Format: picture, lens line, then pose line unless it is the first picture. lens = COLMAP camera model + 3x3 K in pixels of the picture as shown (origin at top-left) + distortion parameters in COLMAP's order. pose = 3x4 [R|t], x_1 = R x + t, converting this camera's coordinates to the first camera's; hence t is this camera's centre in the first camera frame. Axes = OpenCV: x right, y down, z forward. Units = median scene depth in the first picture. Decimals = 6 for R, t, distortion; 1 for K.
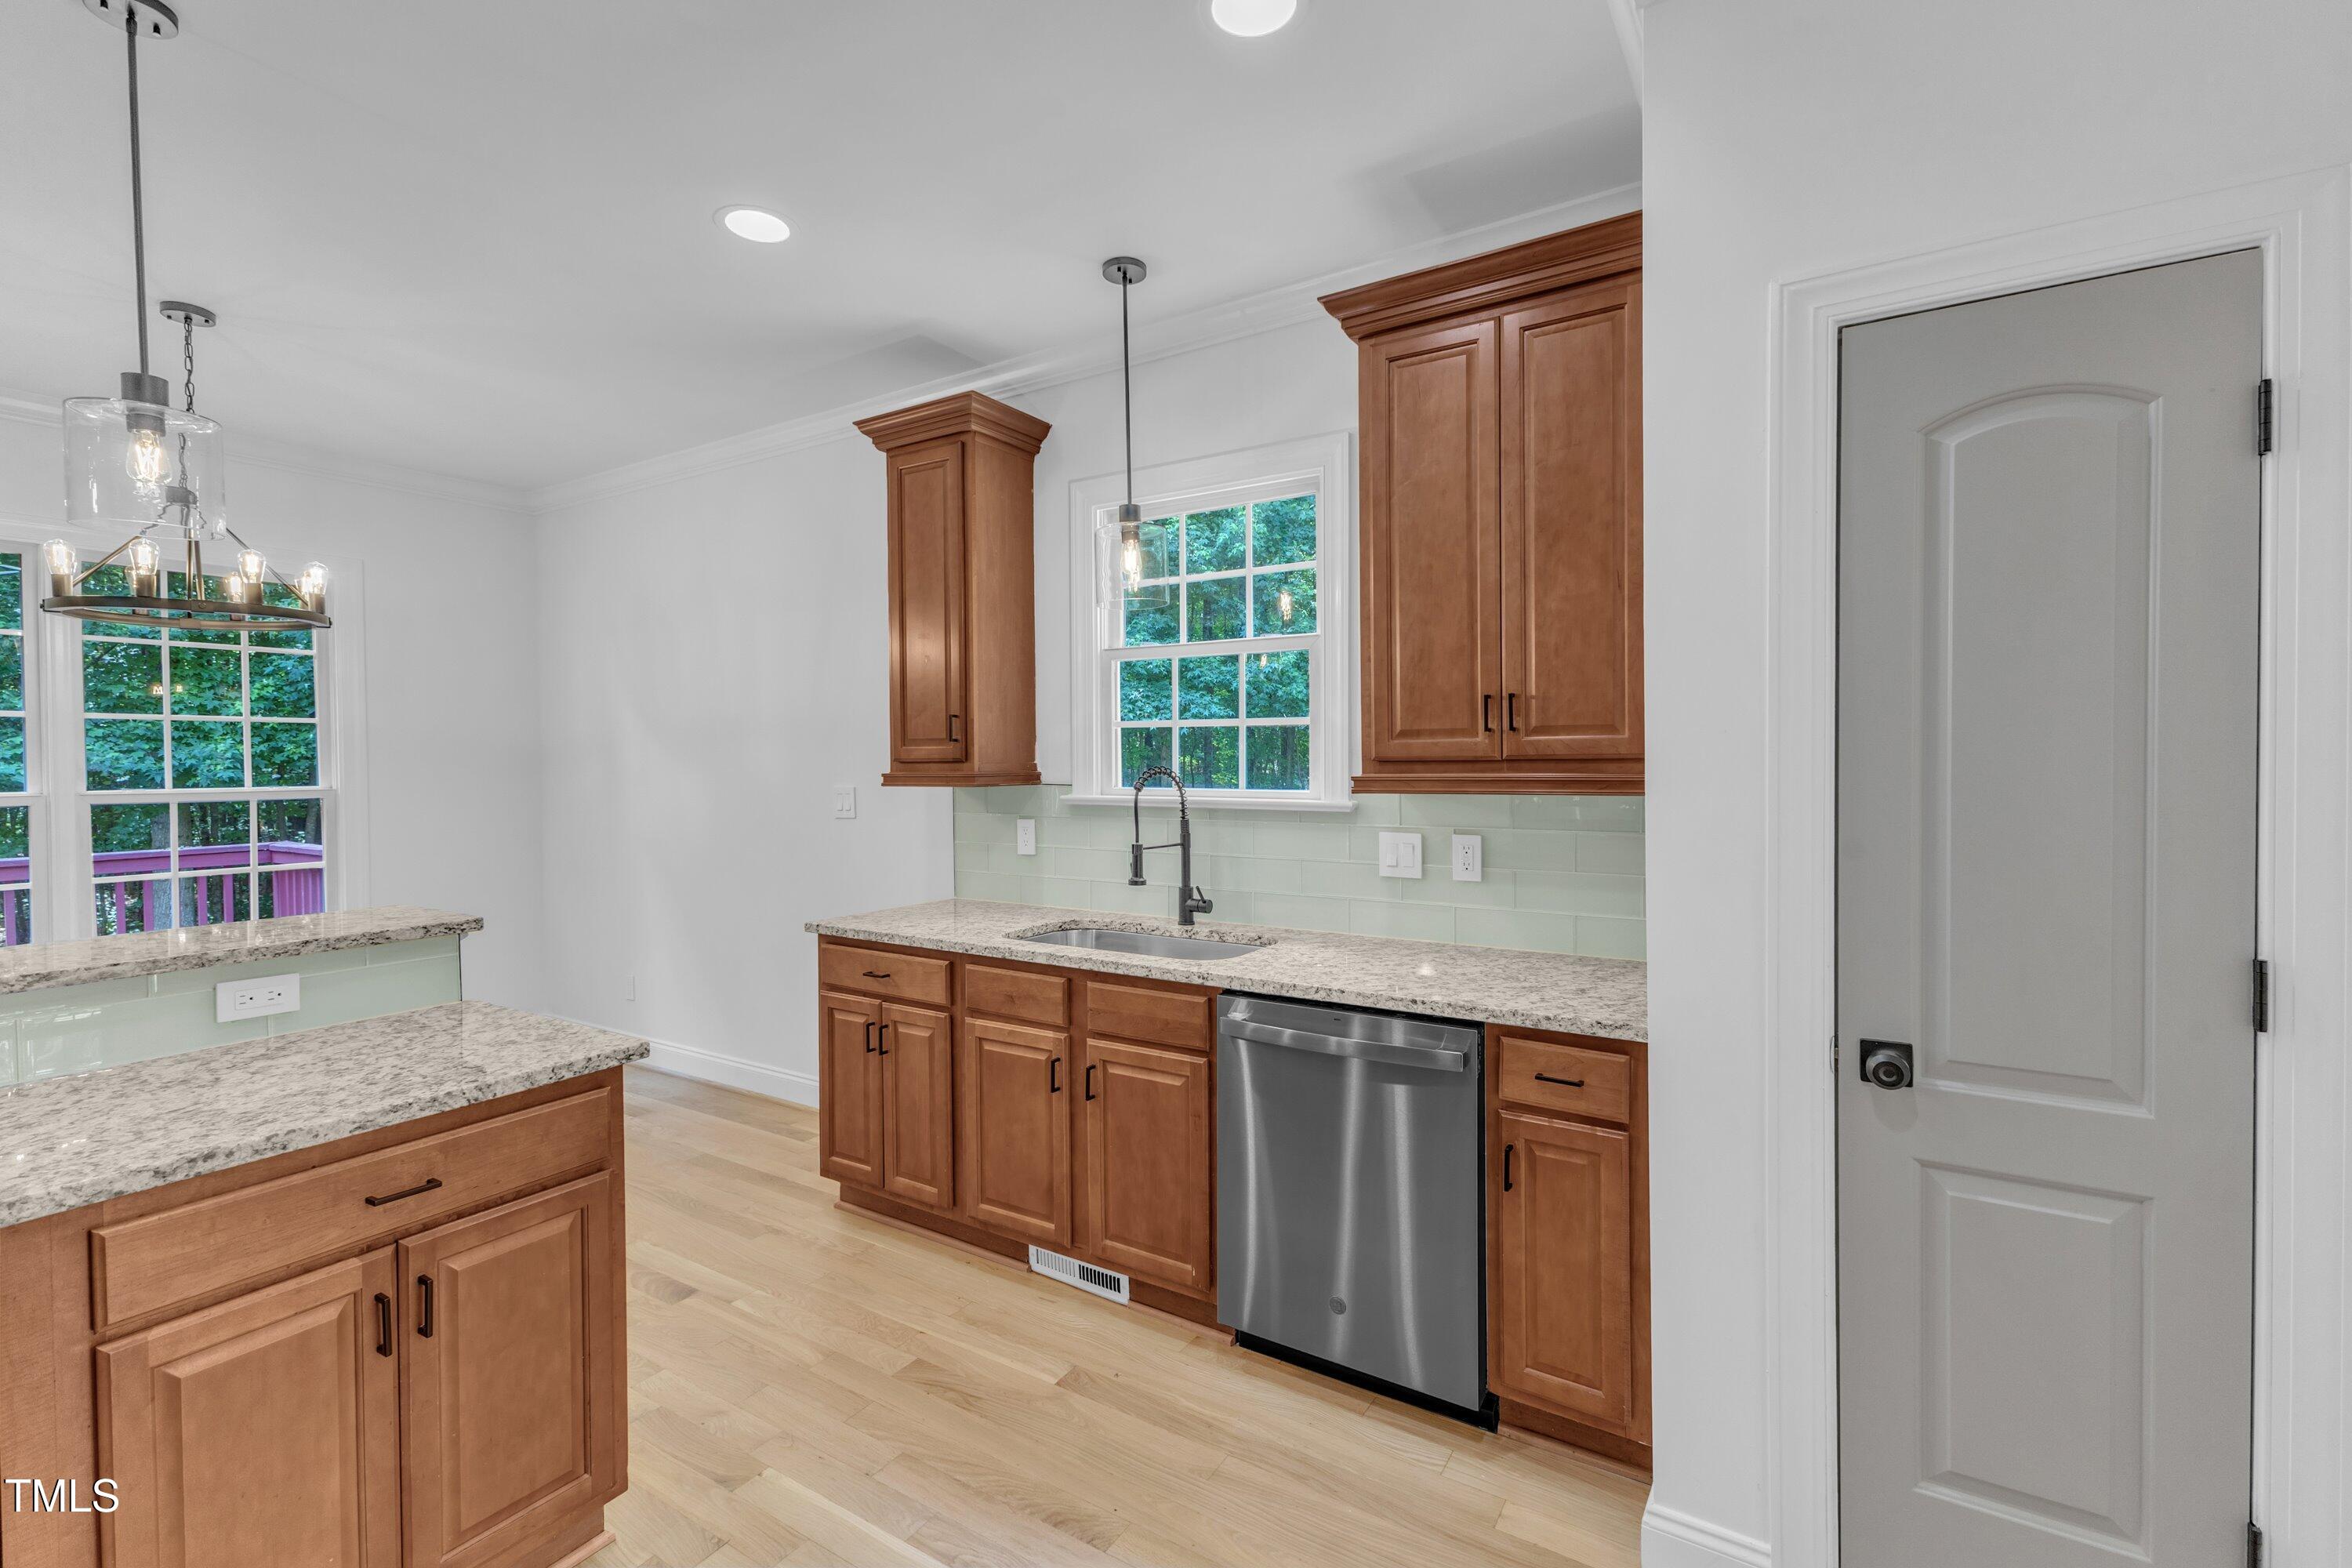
lens RADIAL K [[1016.7, 0, 1173.3], [0, 1016.7, 774.6], [0, 0, 1]] dist [0.001938, -0.000054]
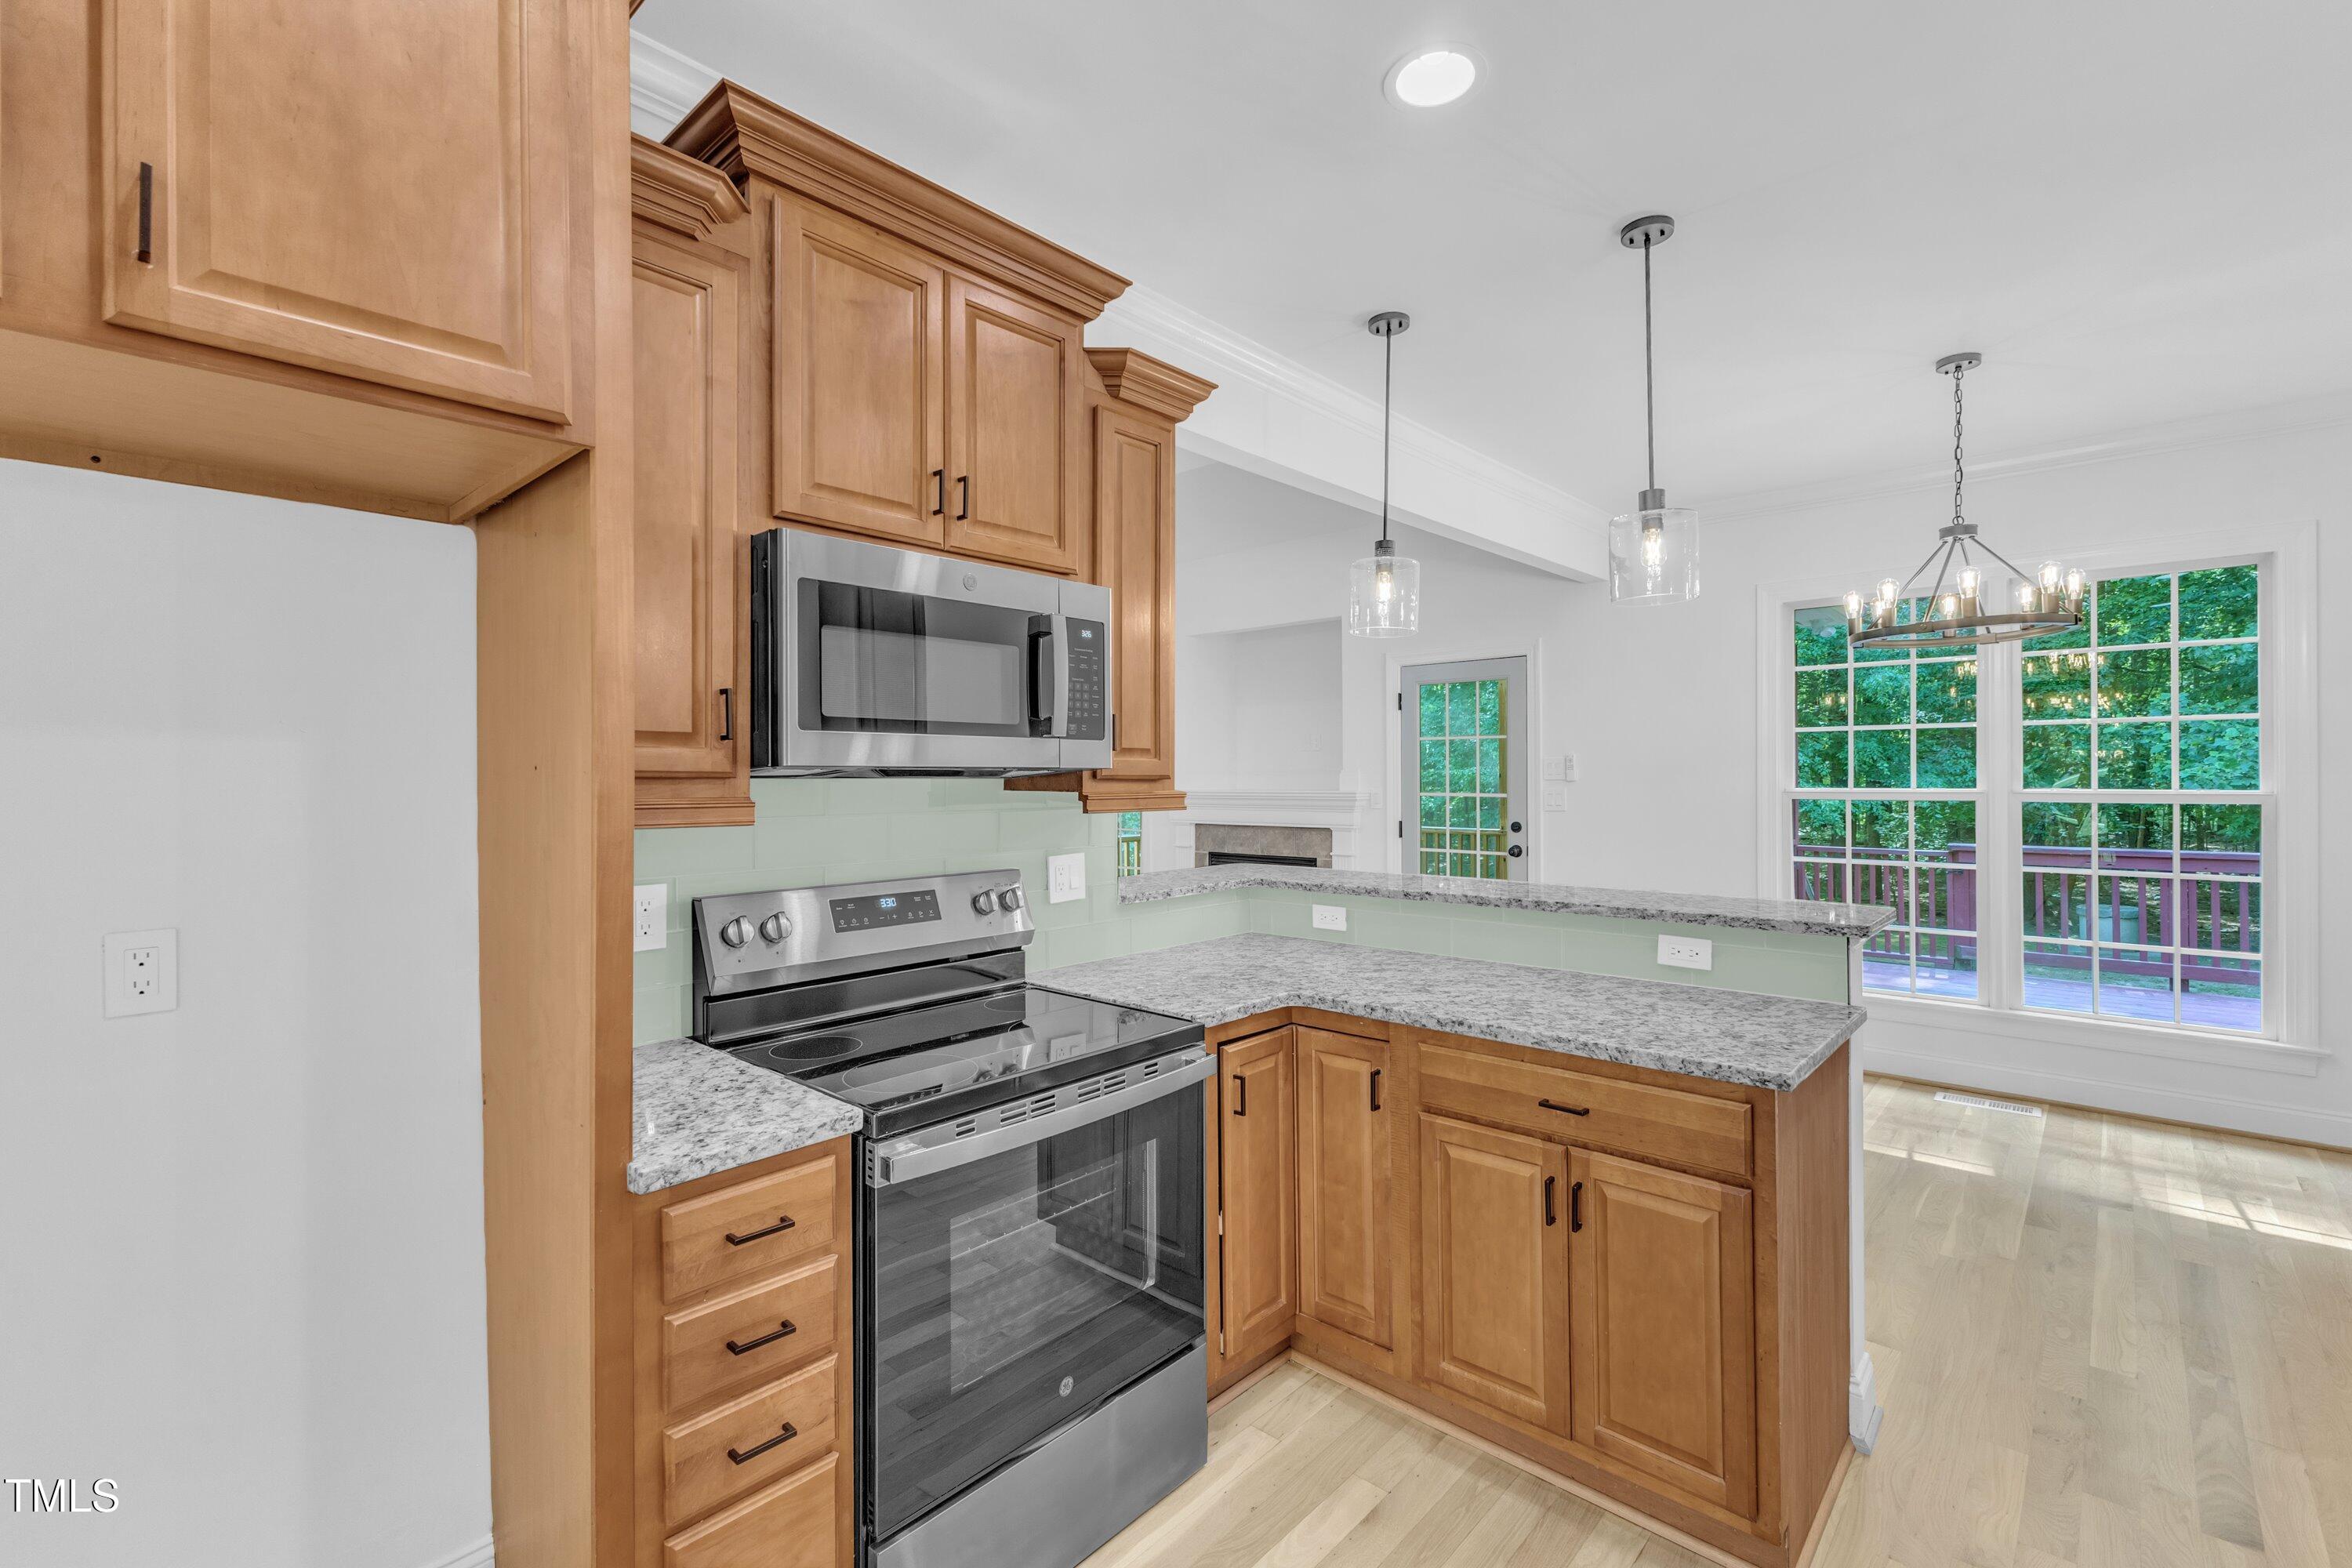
lens RADIAL K [[1016.7, 0, 1173.3], [0, 1016.7, 774.6], [0, 0, 1]] dist [0.001938, -0.000054]
pose [[-0.187827, 0.006914, -0.982178, 0.309084], [-0.004641, 0.999958, 0.007926, -0.008068], [0.982191, 0.006047, -0.187787, 0.399016]]
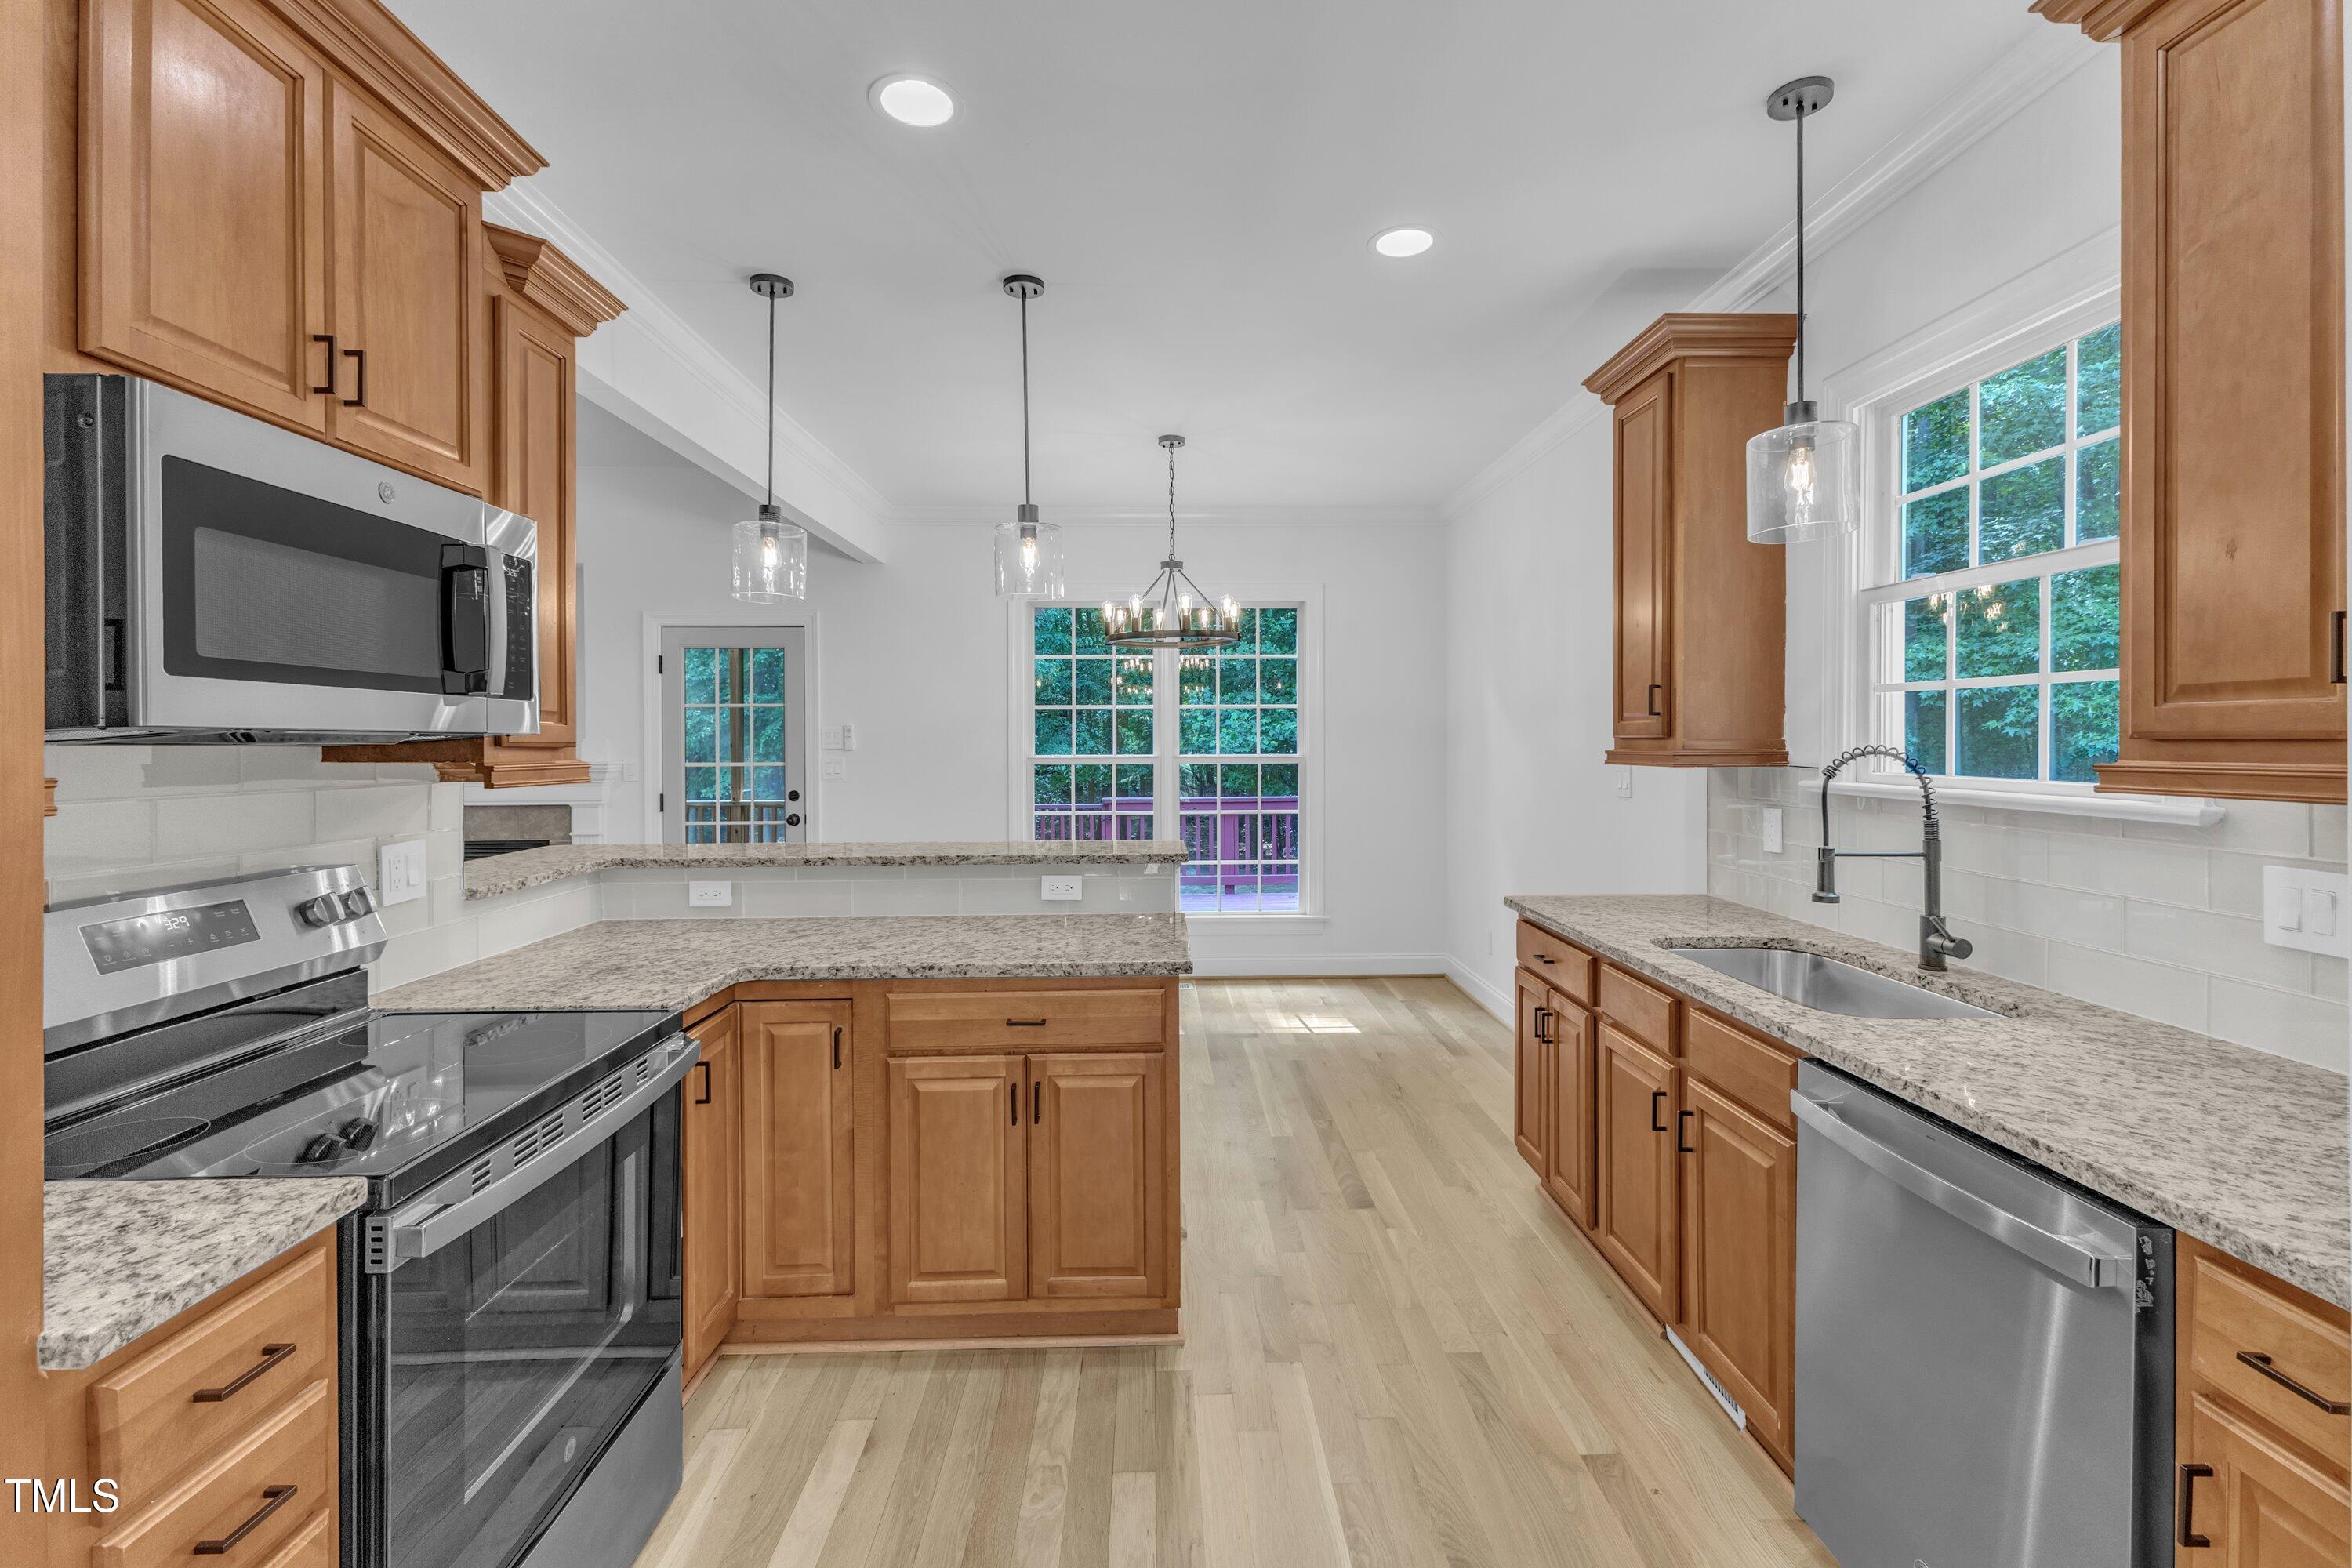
lens RADIAL K [[1024.9, 0, 1180.7], [0, 1024.9, 749.0], [0, 0, 1]] dist [-0.000825, -0.000749]
pose [[0.550812, 0.010845, -0.834559, 0.338940], [-0.010084, 0.999929, 0.006338, -0.005056], [0.834568, 0.004924, 0.550883, 0.183896]]
